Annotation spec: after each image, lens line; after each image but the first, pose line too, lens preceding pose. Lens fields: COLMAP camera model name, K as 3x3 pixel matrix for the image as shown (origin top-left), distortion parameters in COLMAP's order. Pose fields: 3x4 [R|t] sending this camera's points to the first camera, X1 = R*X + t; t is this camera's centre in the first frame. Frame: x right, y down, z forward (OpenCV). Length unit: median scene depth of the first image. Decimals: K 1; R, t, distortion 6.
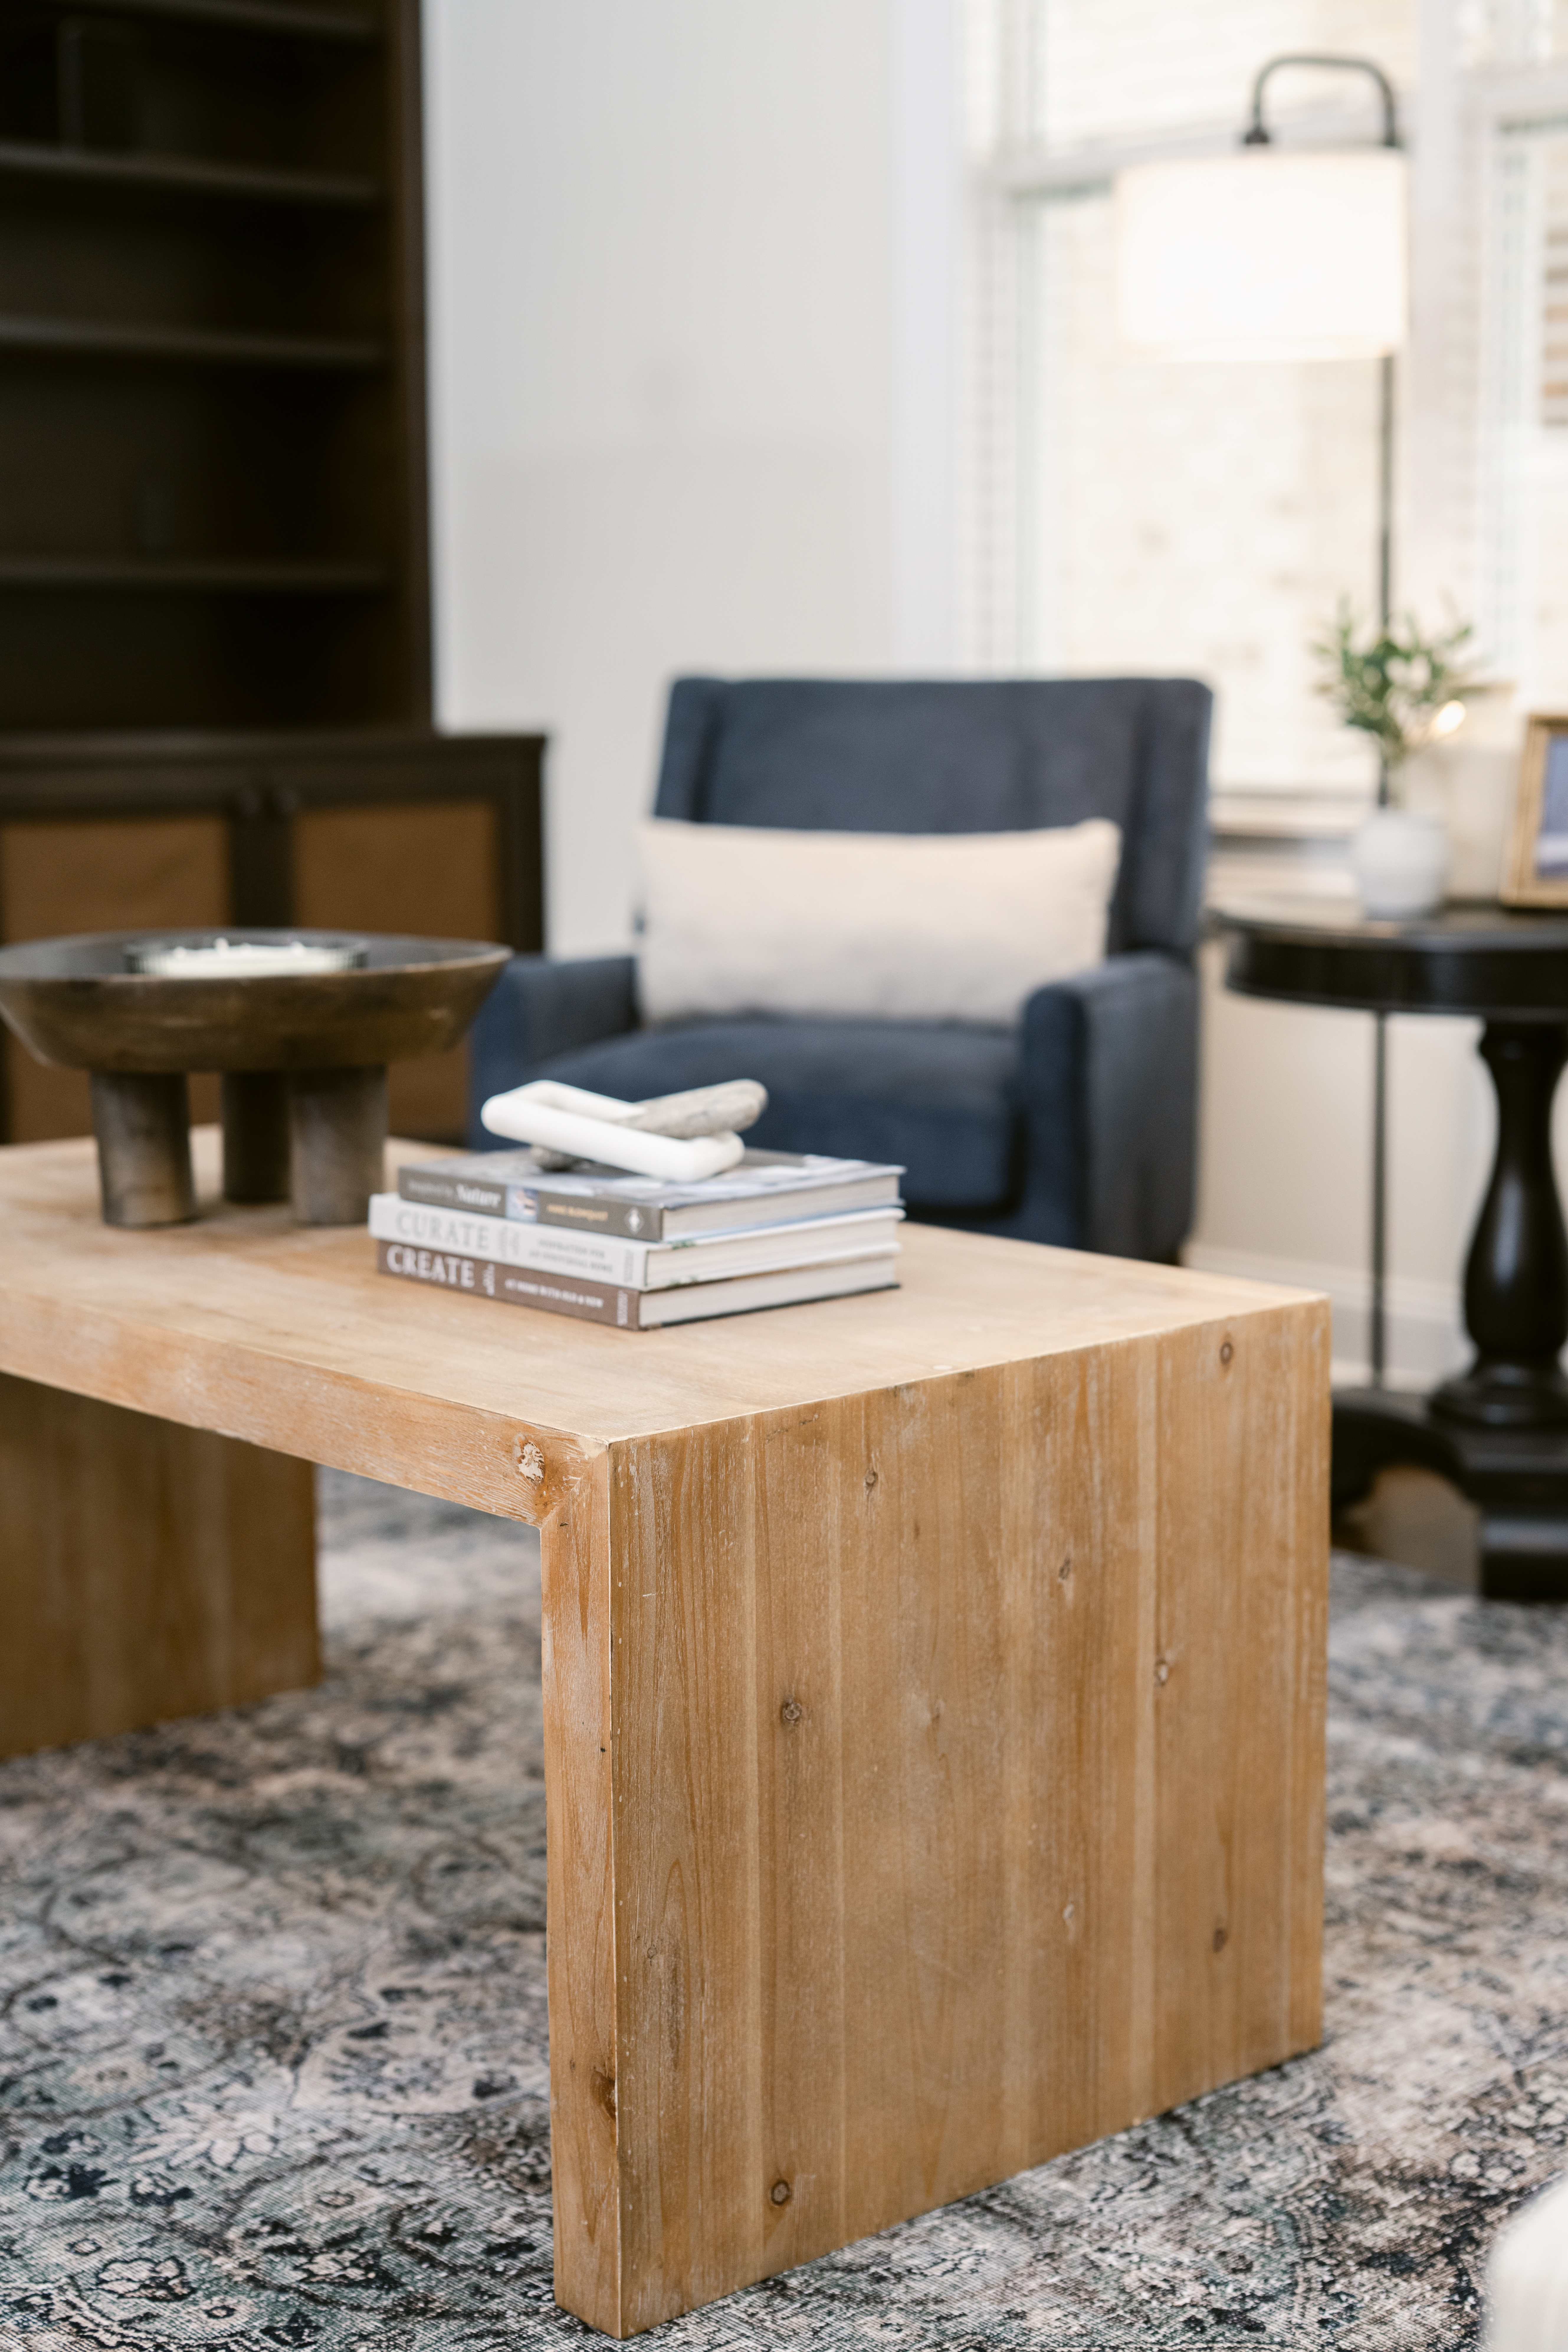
lens RADIAL K [[3406.7, 0, 782.2], [0, 3406.7, 1169.2], [0, 0, 1]] dist [-0.012604, 0.000000]
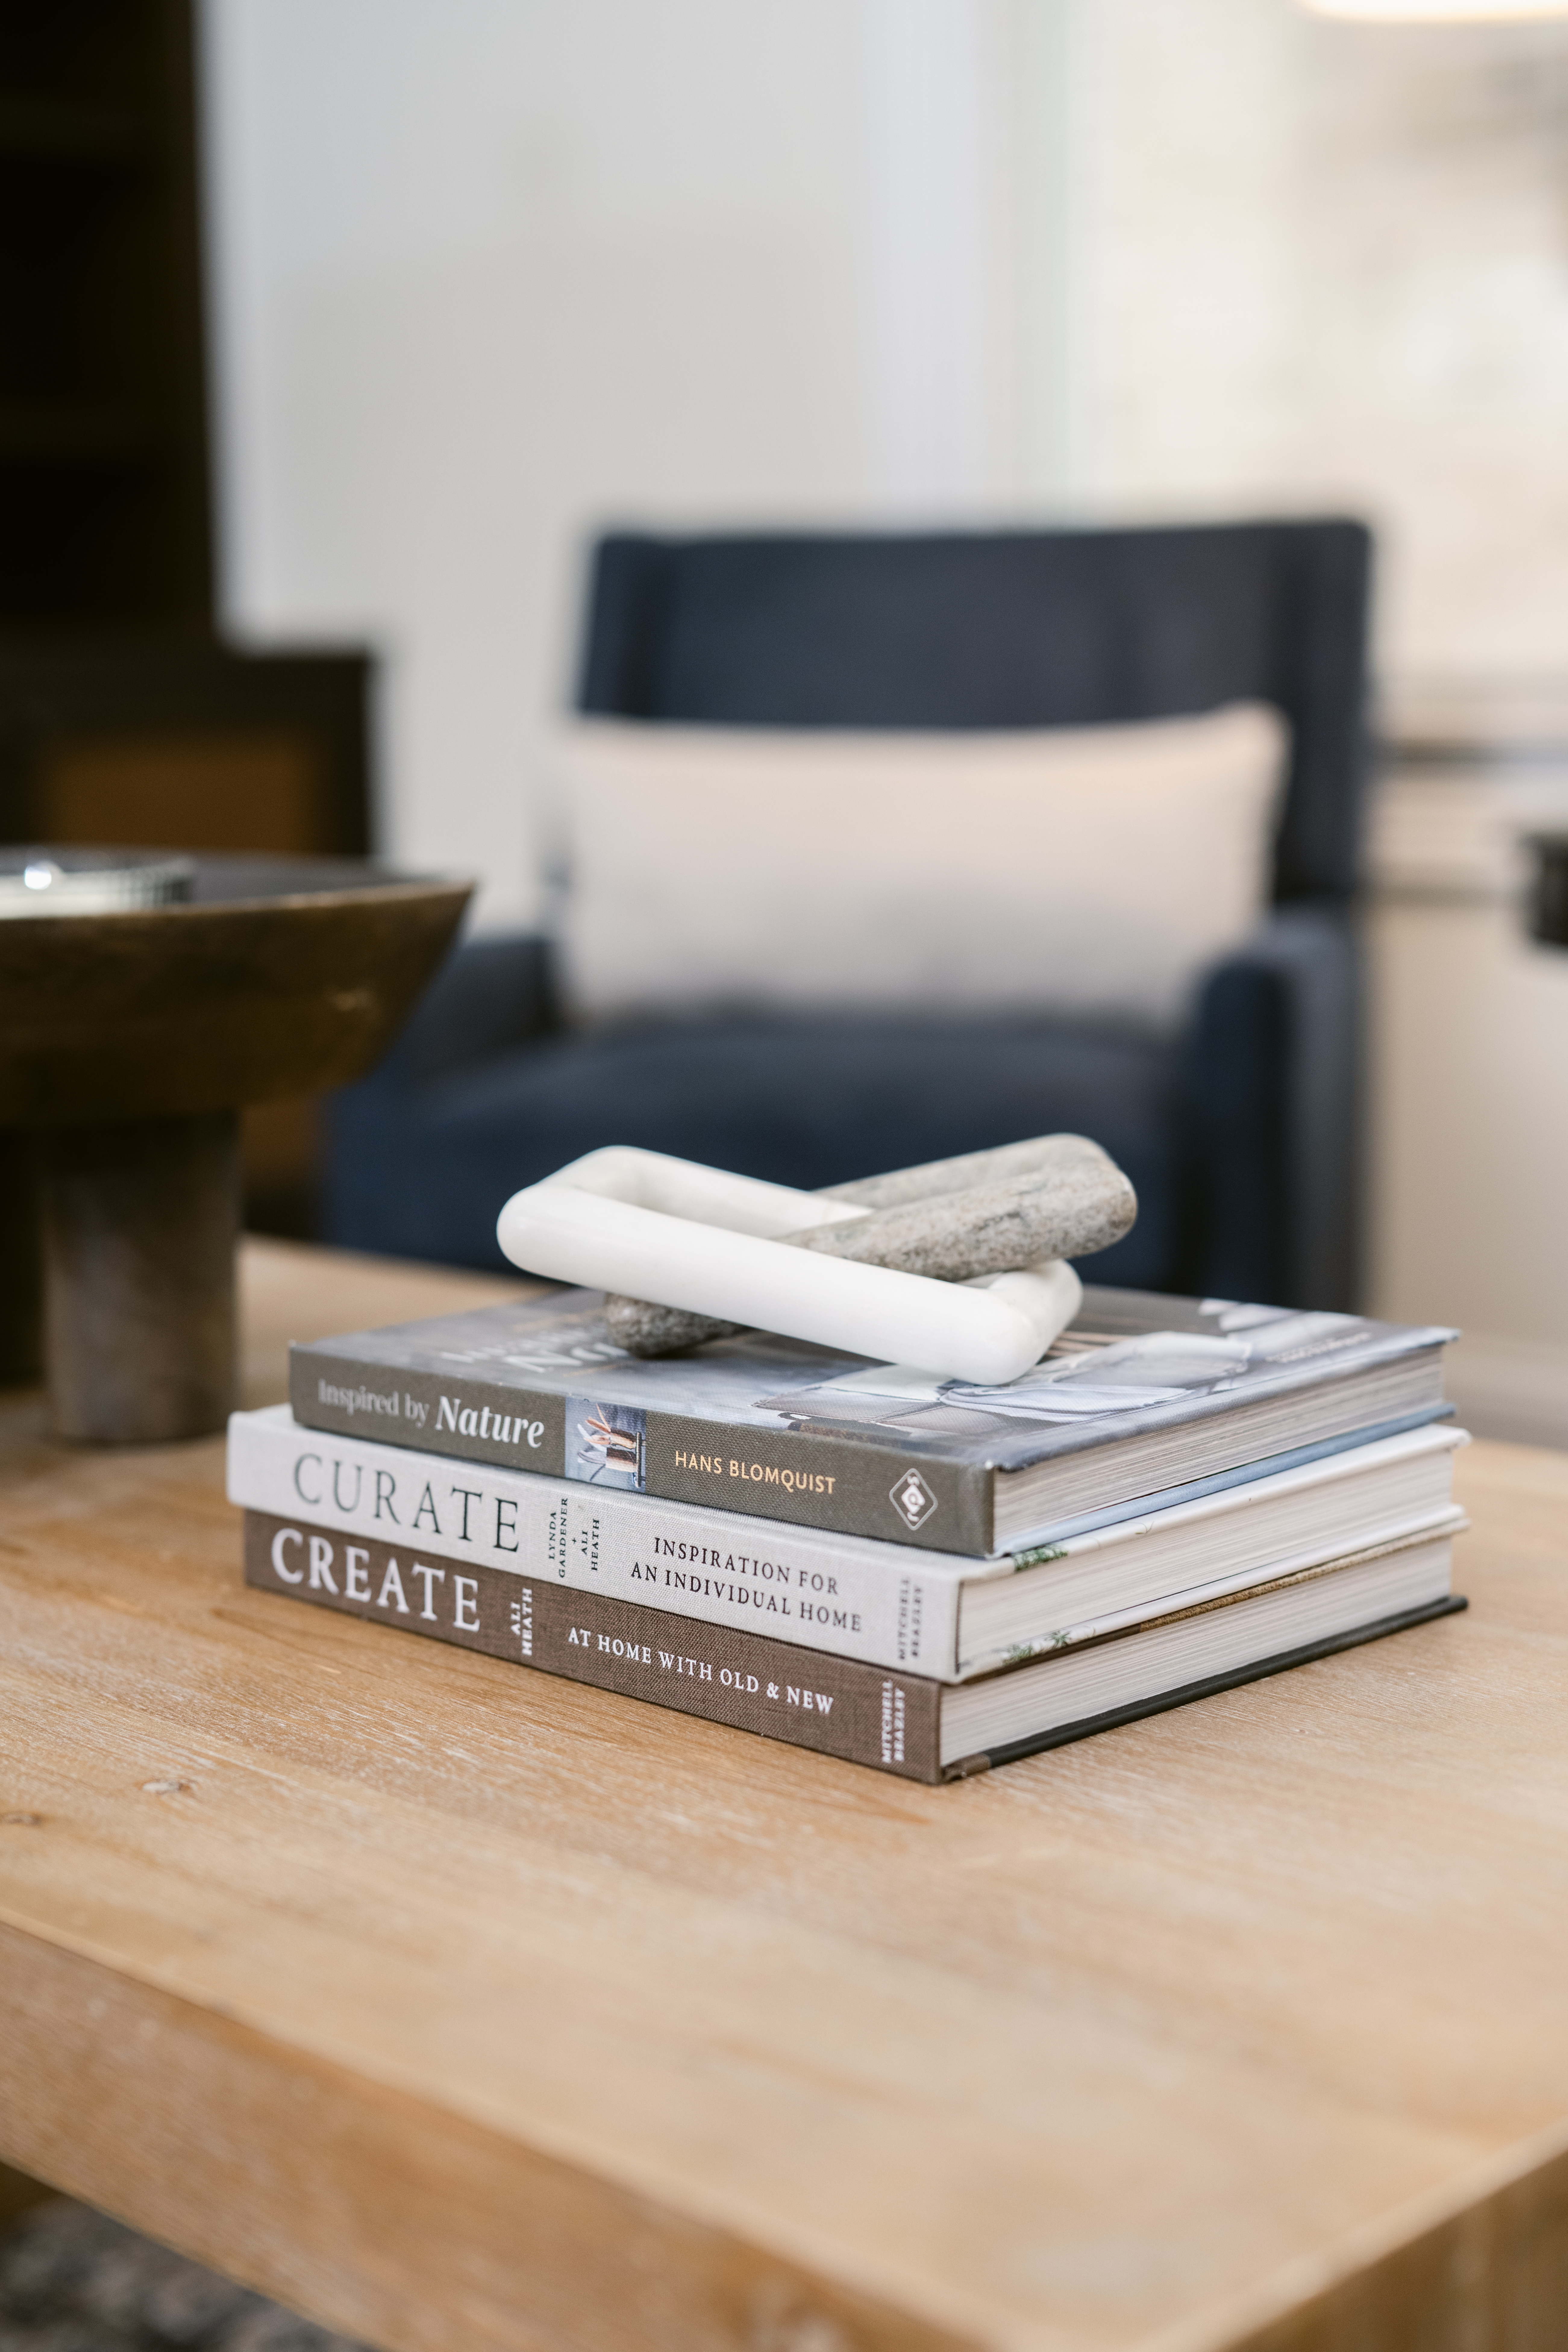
lens RADIAL K [[3406.6, 0, 784.4], [0, 3406.6, 1173.5], [0, 0, 1]] dist [-0.012604, 0.000000]
pose [[0.997396, -0.020035, 0.069285, -0.081703], [0.020102, 0.999798, -0.000261, -0.022297], [-0.069266, 0.001654, 0.997597, 0.576264]]
